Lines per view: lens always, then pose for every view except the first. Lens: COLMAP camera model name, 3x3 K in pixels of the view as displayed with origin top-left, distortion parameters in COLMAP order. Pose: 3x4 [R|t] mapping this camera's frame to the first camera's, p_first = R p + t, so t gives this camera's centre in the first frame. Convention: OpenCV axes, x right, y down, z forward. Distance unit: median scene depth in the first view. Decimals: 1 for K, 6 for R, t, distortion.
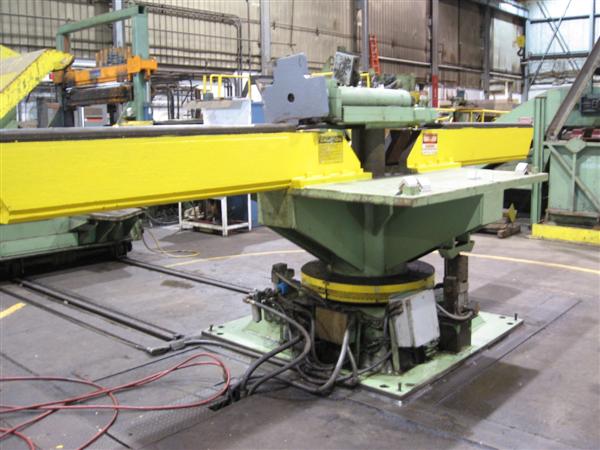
lens RADIAL K [[618.6, 0, 299.5], [0, 618.6, 224.1], [0, 0, 1]] dist [-0.031876, 0.000000]
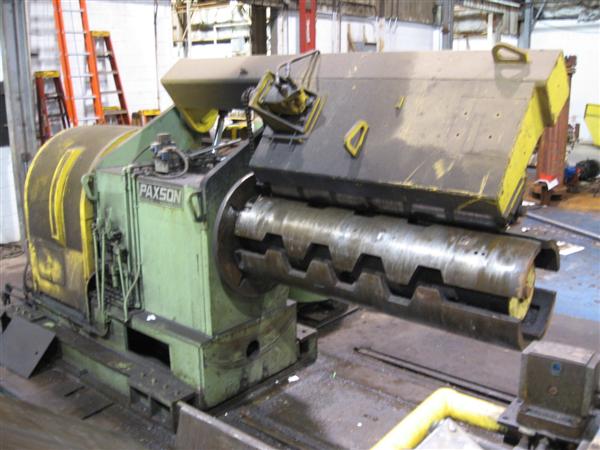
lens RADIAL K [[618.6, 0, 300.6], [0, 618.6, 224.1], [0, 0, 1]] dist [-0.031876, 0.000000]
pose [[0.999616, -0.002704, 0.027569, 0.160380], [0.000477, 0.996754, 0.080500, -0.095207], [-0.027697, -0.080456, 0.996373, 0.469886]]
